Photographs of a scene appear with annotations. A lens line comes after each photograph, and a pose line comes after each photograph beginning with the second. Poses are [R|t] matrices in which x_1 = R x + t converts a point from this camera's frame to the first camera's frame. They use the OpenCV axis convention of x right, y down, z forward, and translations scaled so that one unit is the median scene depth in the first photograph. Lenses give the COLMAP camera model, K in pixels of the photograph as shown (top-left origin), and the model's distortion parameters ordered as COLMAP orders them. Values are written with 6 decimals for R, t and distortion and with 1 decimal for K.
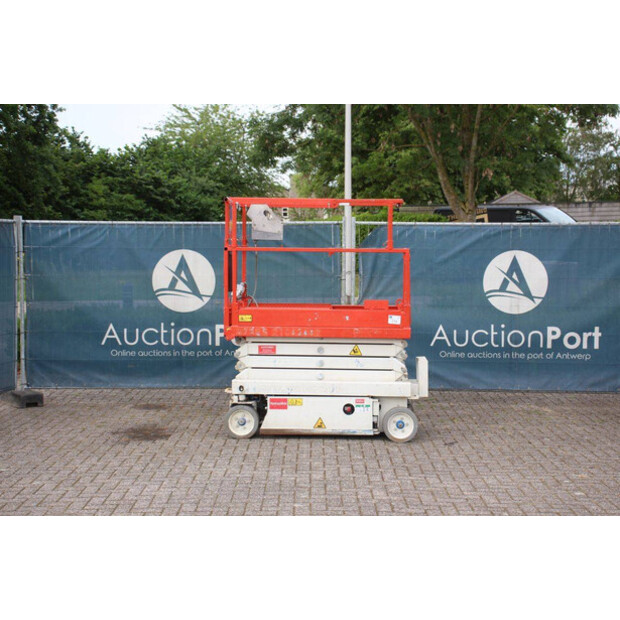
lens RADIAL K [[1037.6, 0, 310.0], [0, 1037.6, 310.0], [0, 0, 1]] dist [0.140656, 0.105595]
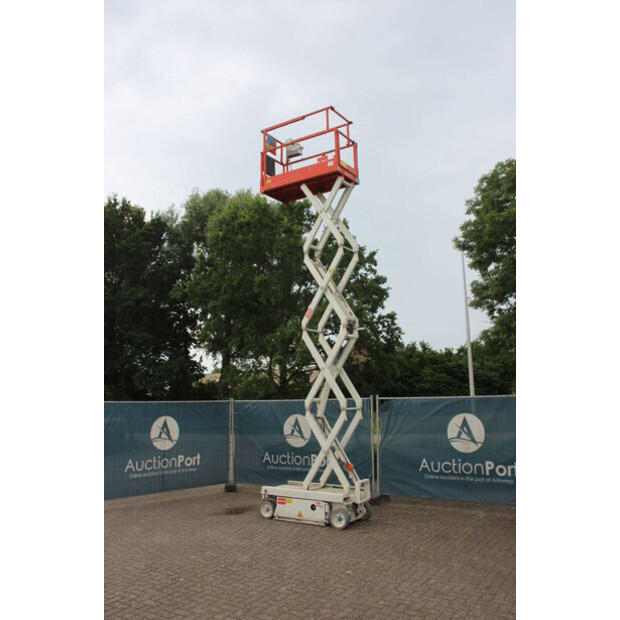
lens RADIAL K [[553.5, 0, 310.0], [0, 553.5, 310.0], [0, 0, 1]] dist [-0.105169, 0.019391]
pose [[0.855359, -0.099450, -0.508400, 0.504069], [-0.014102, 0.976566, -0.214756, -0.031482], [0.517843, 0.190863, 0.833912, 0.142311]]
